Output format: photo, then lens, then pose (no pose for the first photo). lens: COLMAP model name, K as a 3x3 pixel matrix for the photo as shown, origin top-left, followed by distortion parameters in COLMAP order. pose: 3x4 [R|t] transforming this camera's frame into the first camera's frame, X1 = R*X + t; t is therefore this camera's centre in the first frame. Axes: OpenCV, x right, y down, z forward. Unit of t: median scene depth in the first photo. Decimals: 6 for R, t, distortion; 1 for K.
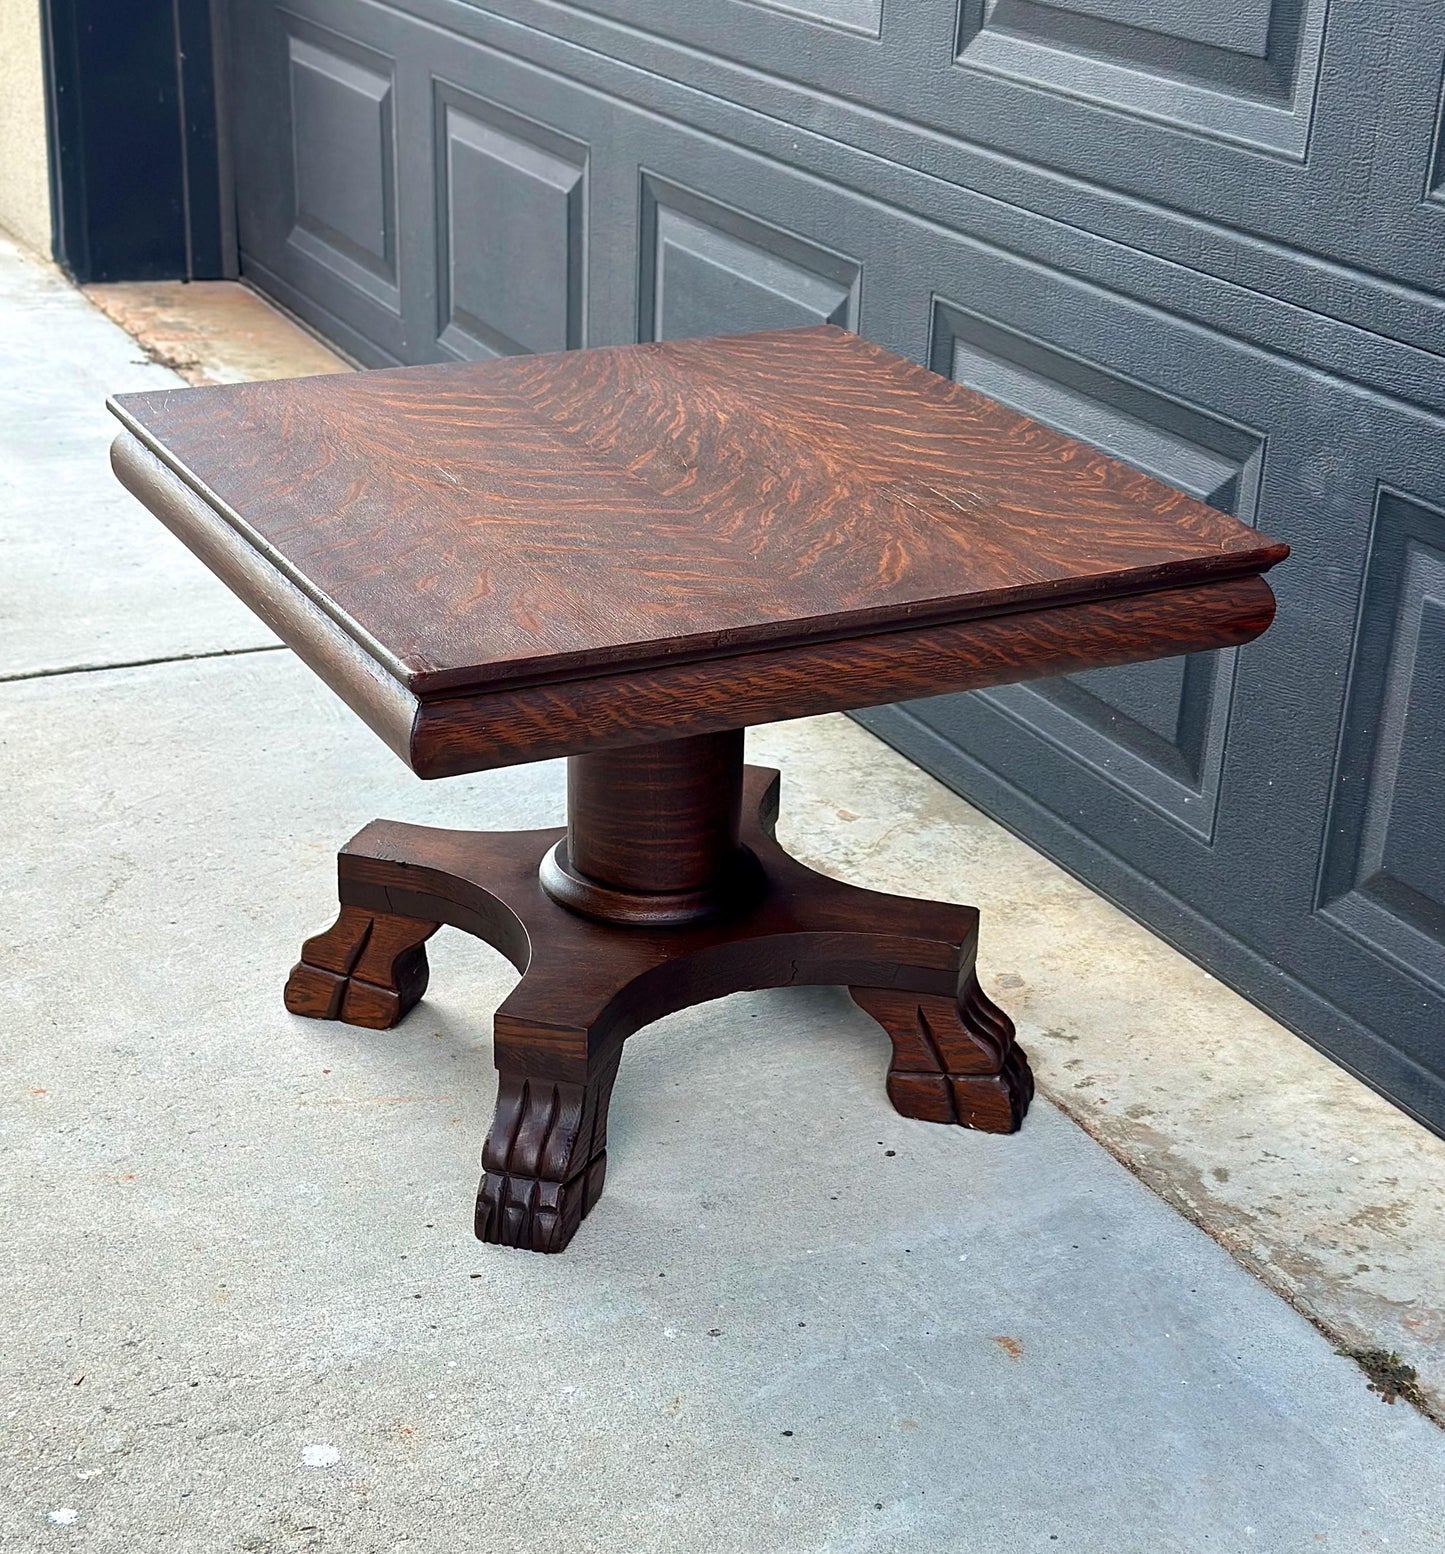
lens RADIAL K [[2800.4, 0, 715.0], [0, 2800.4, 867.9], [0, 0, 1]] dist [0.143160, 0.000000]
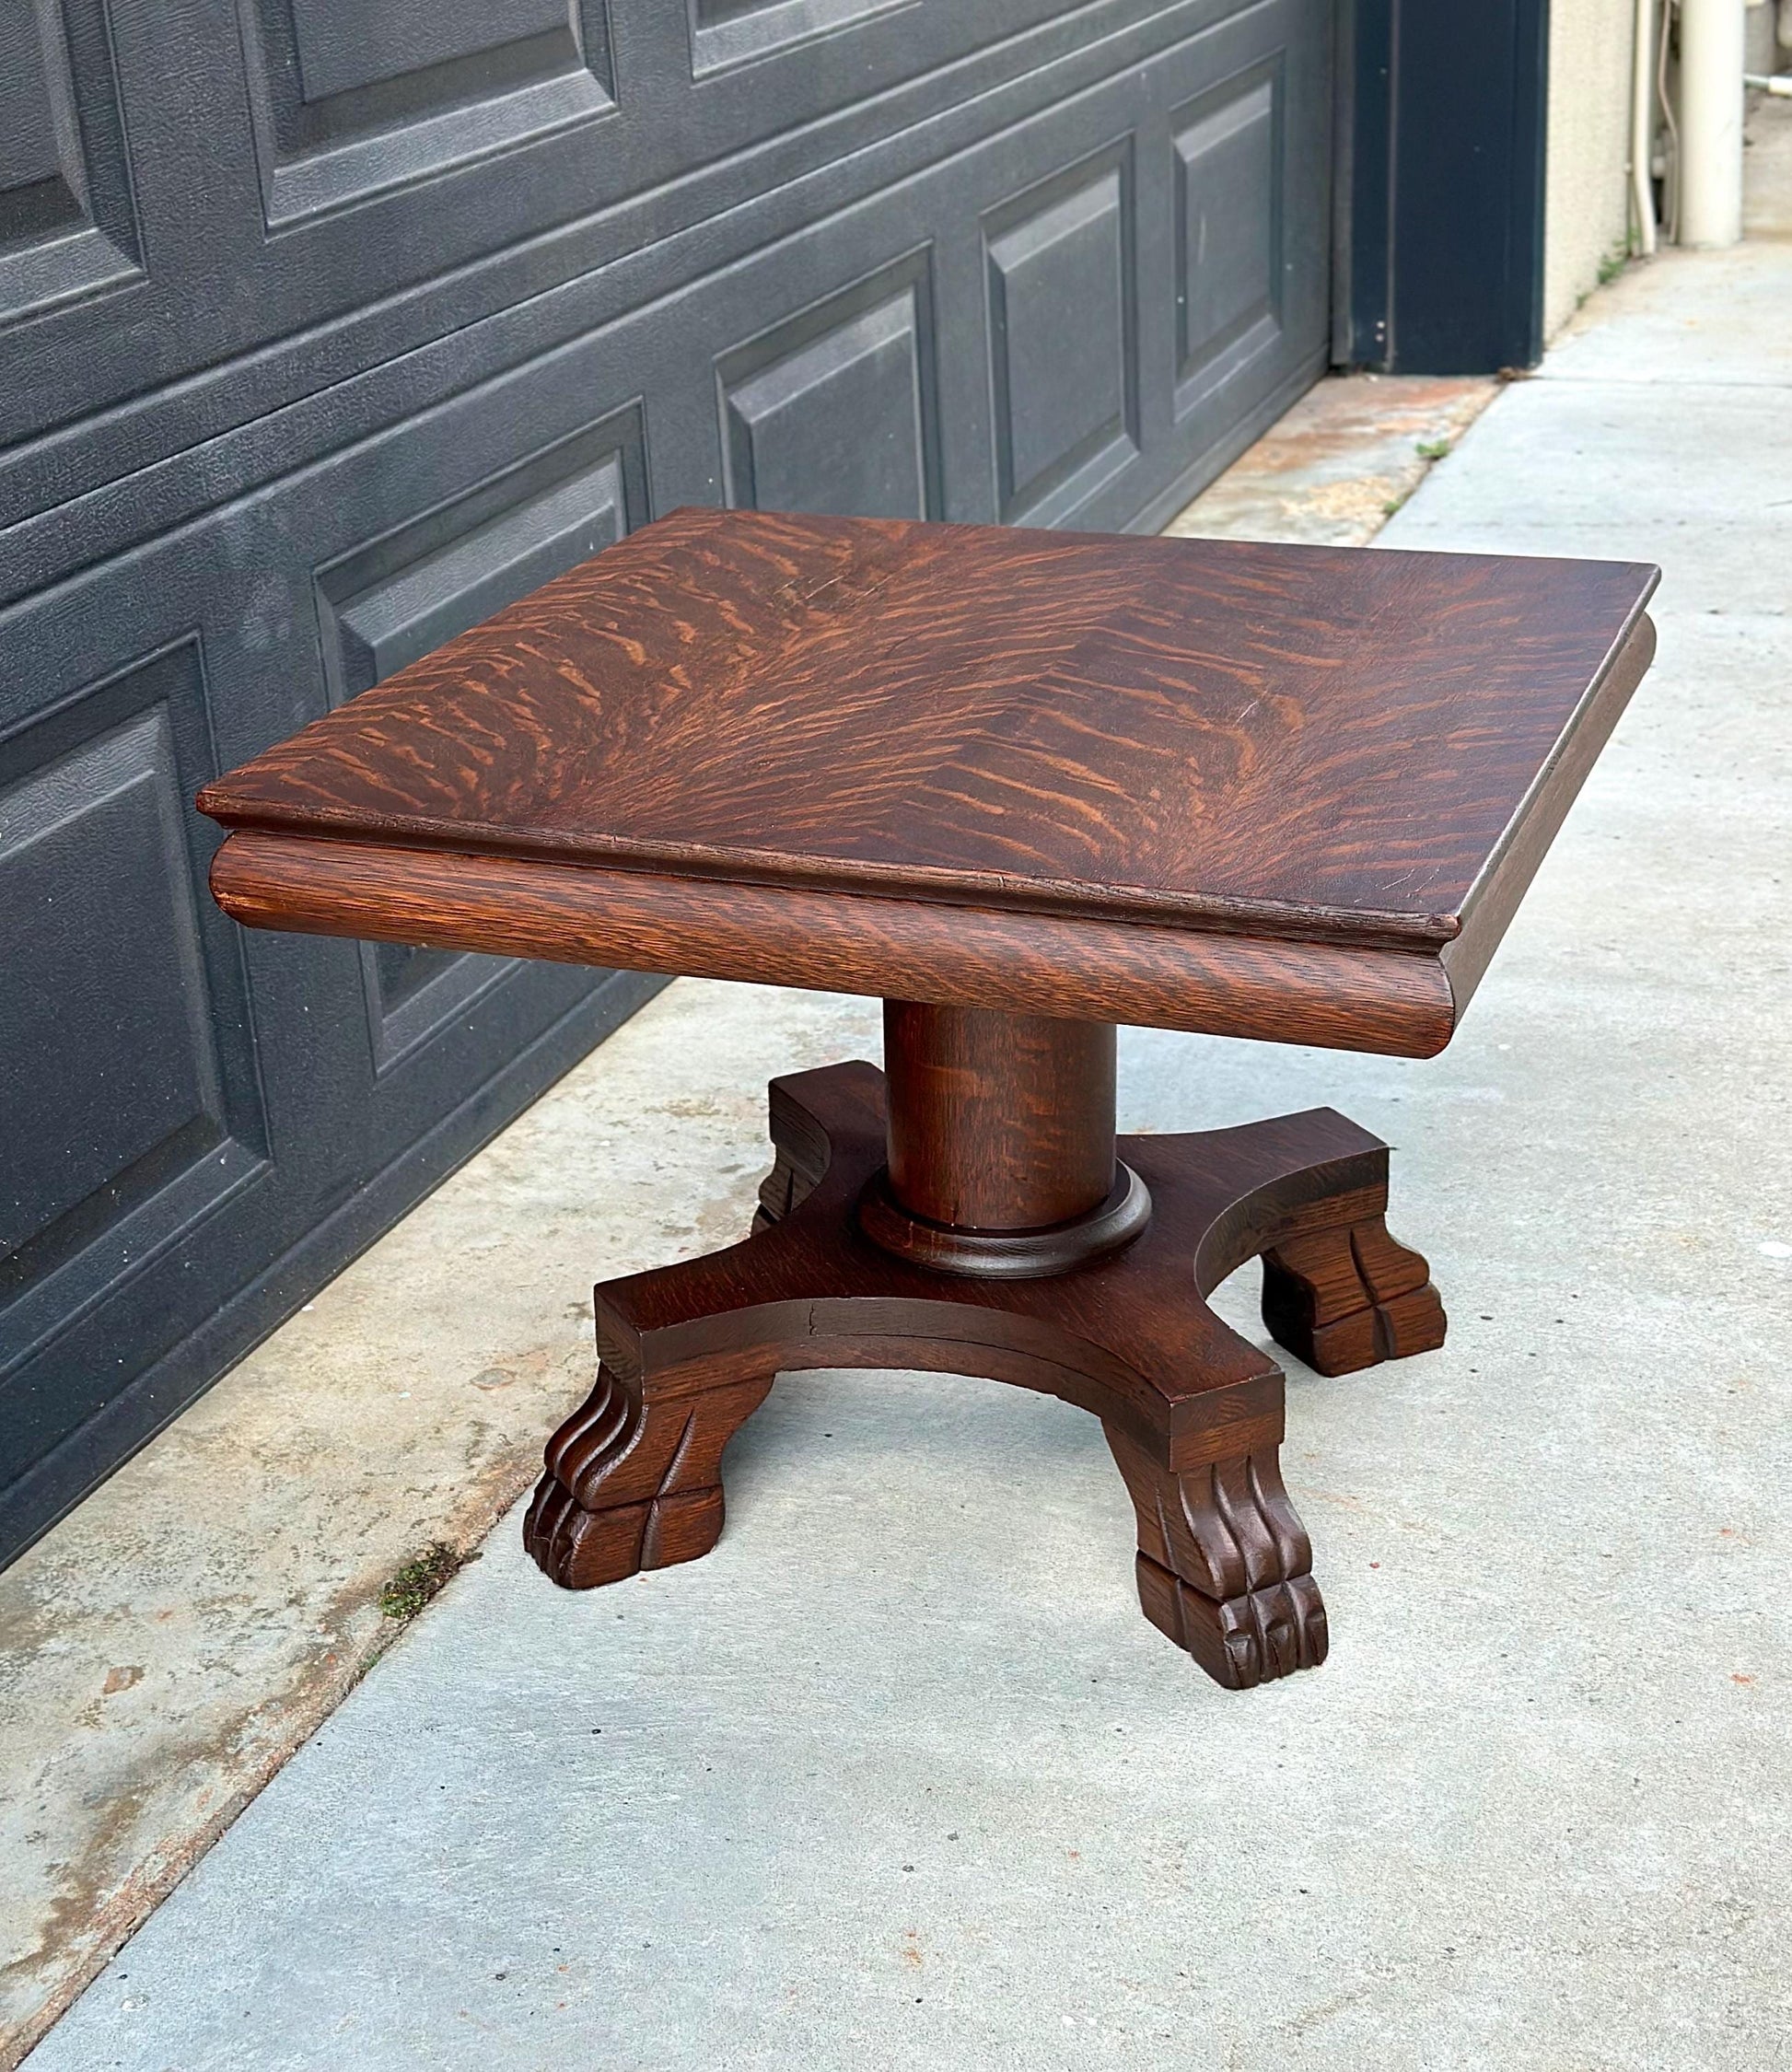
lens RADIAL K [[3500.4, 0, 924.9], [0, 3500.4, 1123.1], [0, 0, 1]] dist [0.138694, 0.000000]
pose [[-0.701634, -0.298350, 0.647068, -0.617548], [0.299183, 0.700832, 0.647552, -0.637528], [-0.646683, 0.647936, -0.402467, 1.384741]]
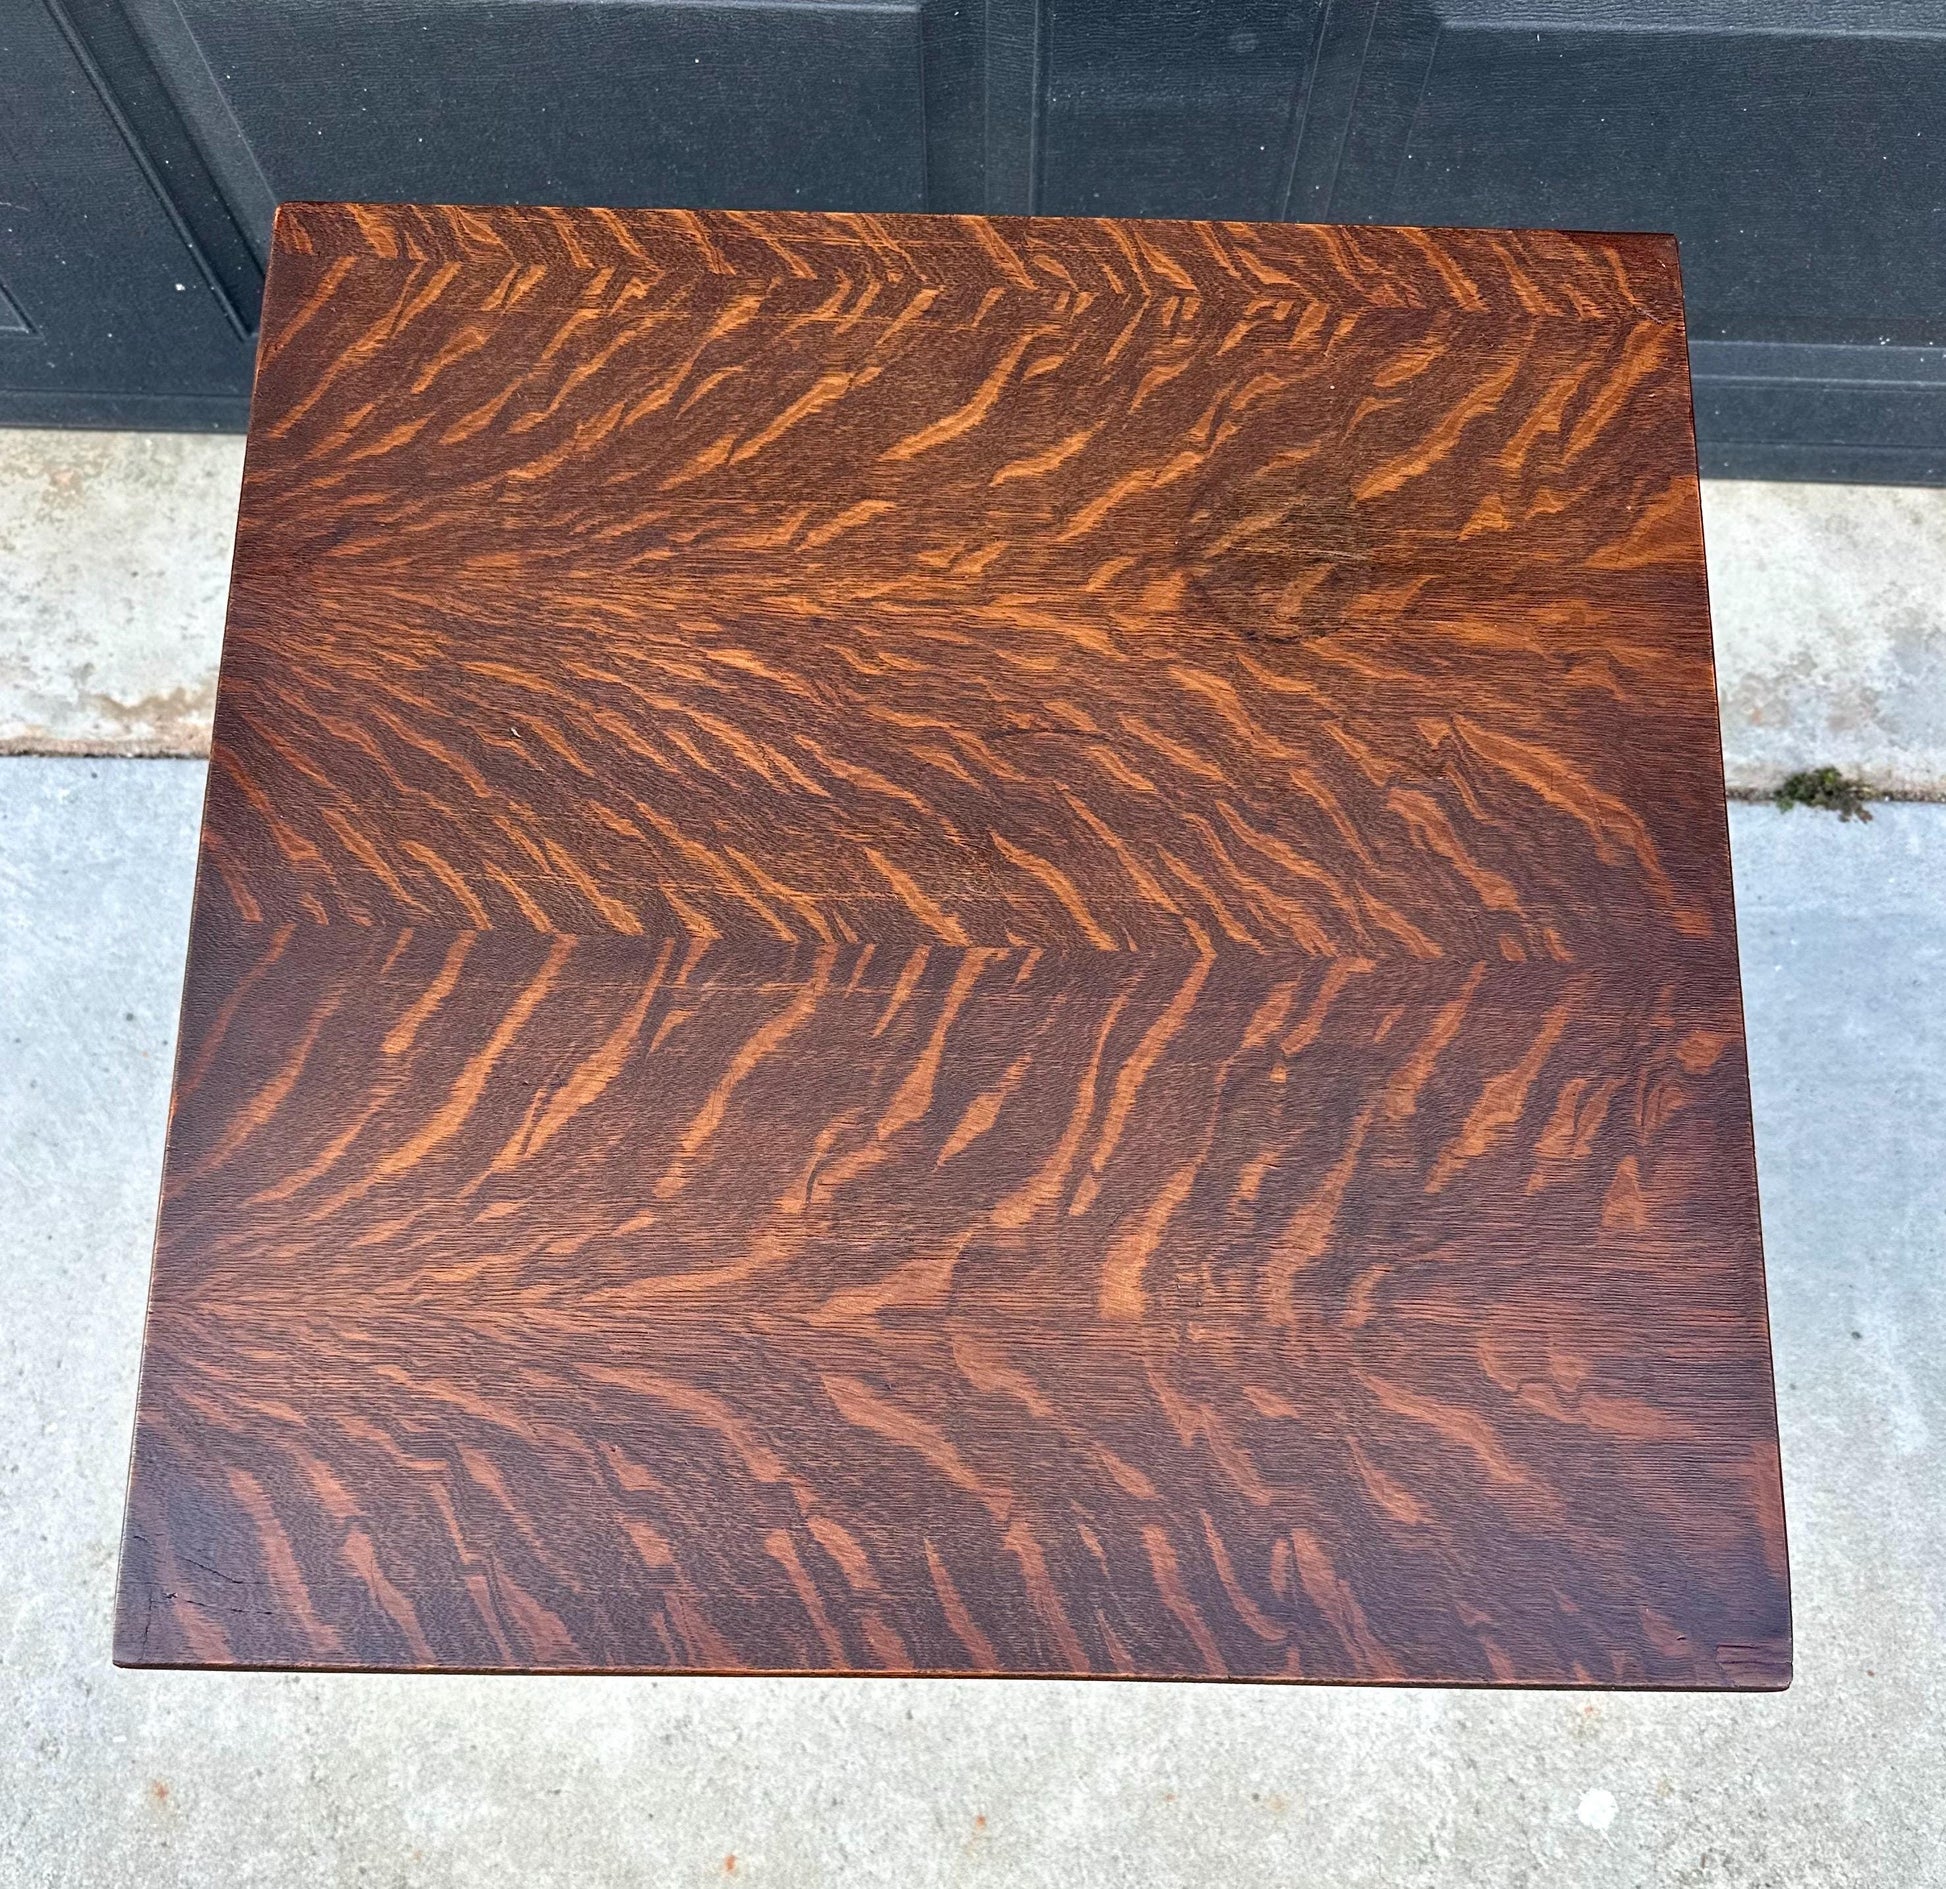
lens RADIAL K [[1889.1, 0, 985.9], [0, 1889.1, 1117.5], [0, 0, 1]] dist [0.061010, 0.000000]
pose [[0.463345, -0.867125, 0.182771, -0.121942], [0.373432, 0.378094, 0.847109, -0.425159], [-0.803654, -0.324252, 0.499000, 0.739060]]
